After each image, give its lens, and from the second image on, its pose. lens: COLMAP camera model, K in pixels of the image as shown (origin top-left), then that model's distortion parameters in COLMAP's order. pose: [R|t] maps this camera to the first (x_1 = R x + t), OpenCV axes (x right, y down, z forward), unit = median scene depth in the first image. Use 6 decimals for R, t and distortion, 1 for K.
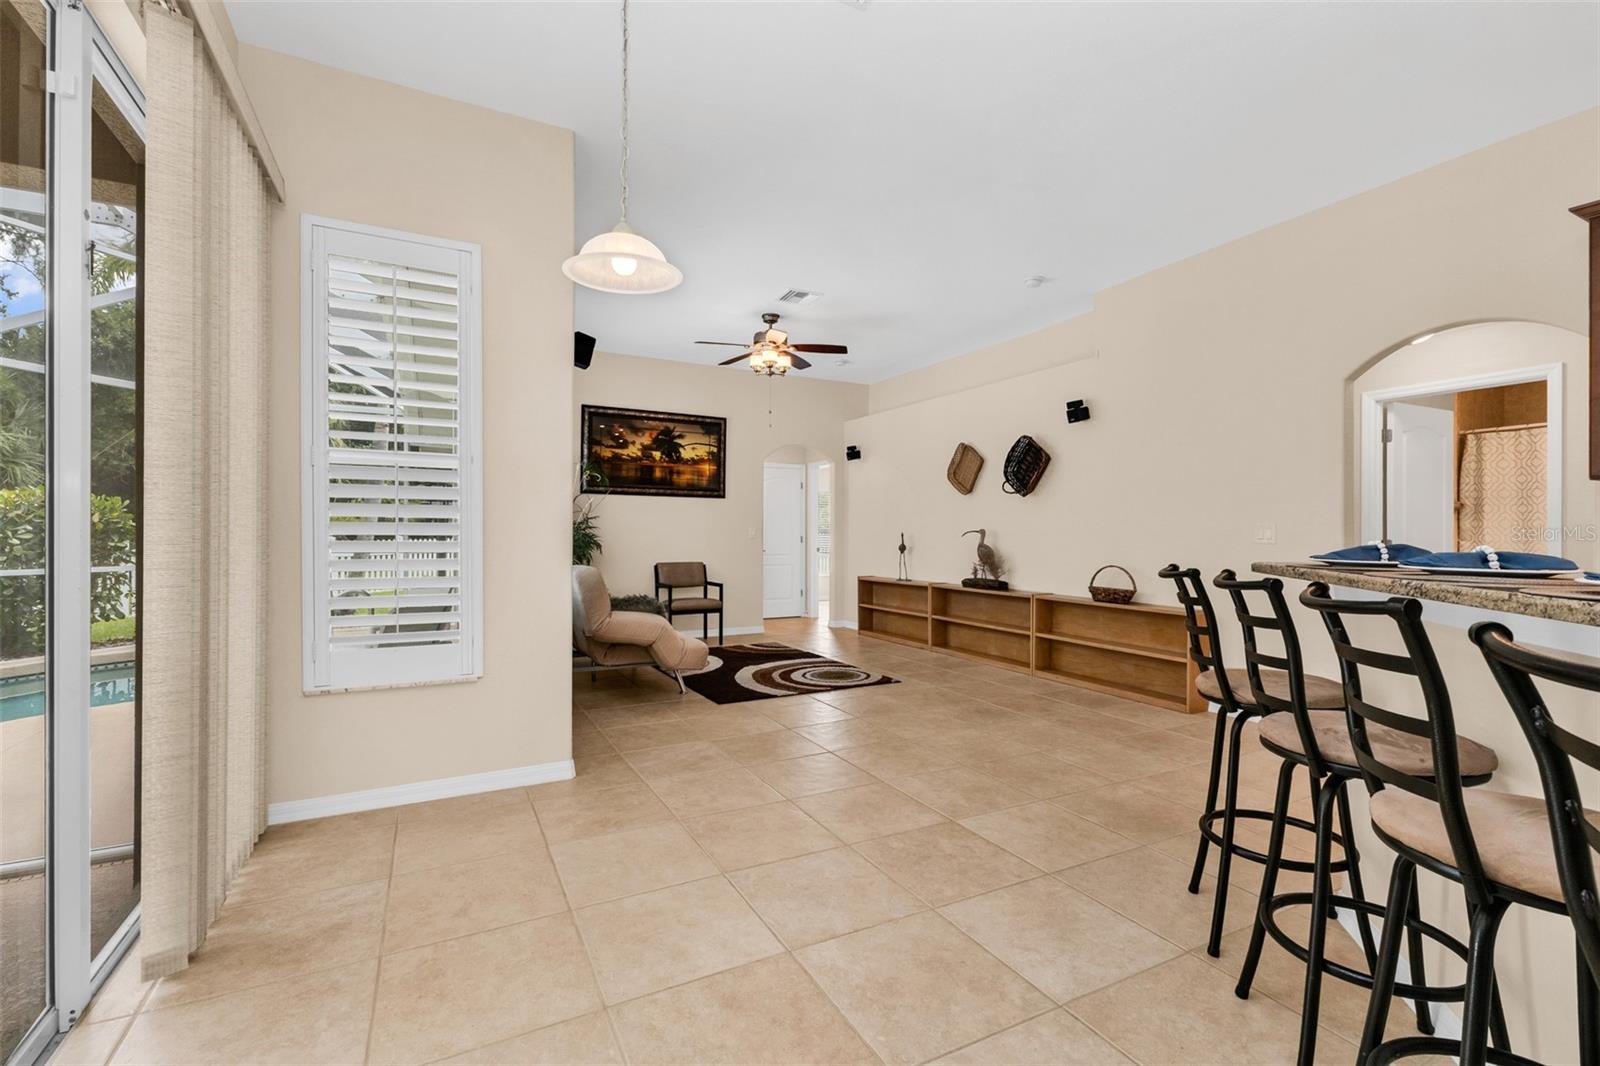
lens RADIAL K [[710.2, 0, 798.6], [0, 710.2, 532.0], [0, 0, 1]] dist [0.019672, -0.005625]
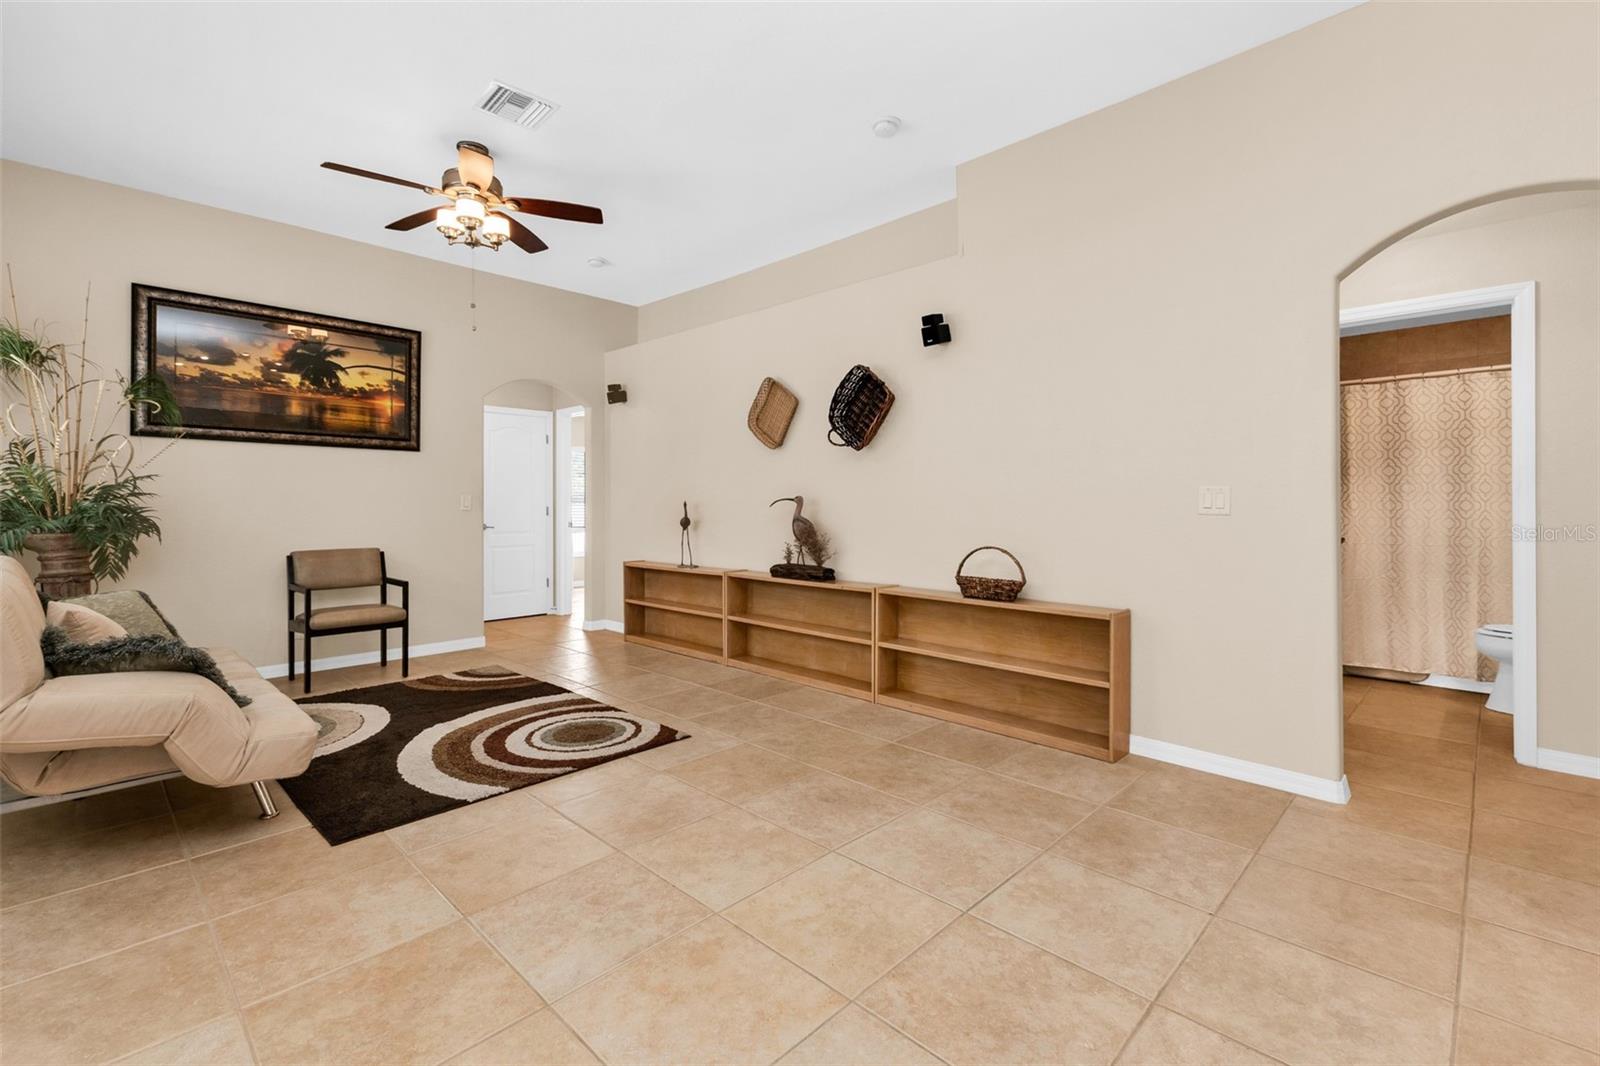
lens RADIAL K [[710.2, 0, 792.7], [0, 710.2, 503.1], [0, 0, 1]] dist [0.019672, -0.005625]
pose [[0.951959, -0.004533, 0.306192, 0.030223], [0.003954, 0.999989, 0.002509, 0.001274], [-0.306200, -0.001178, 0.951966, 0.300564]]
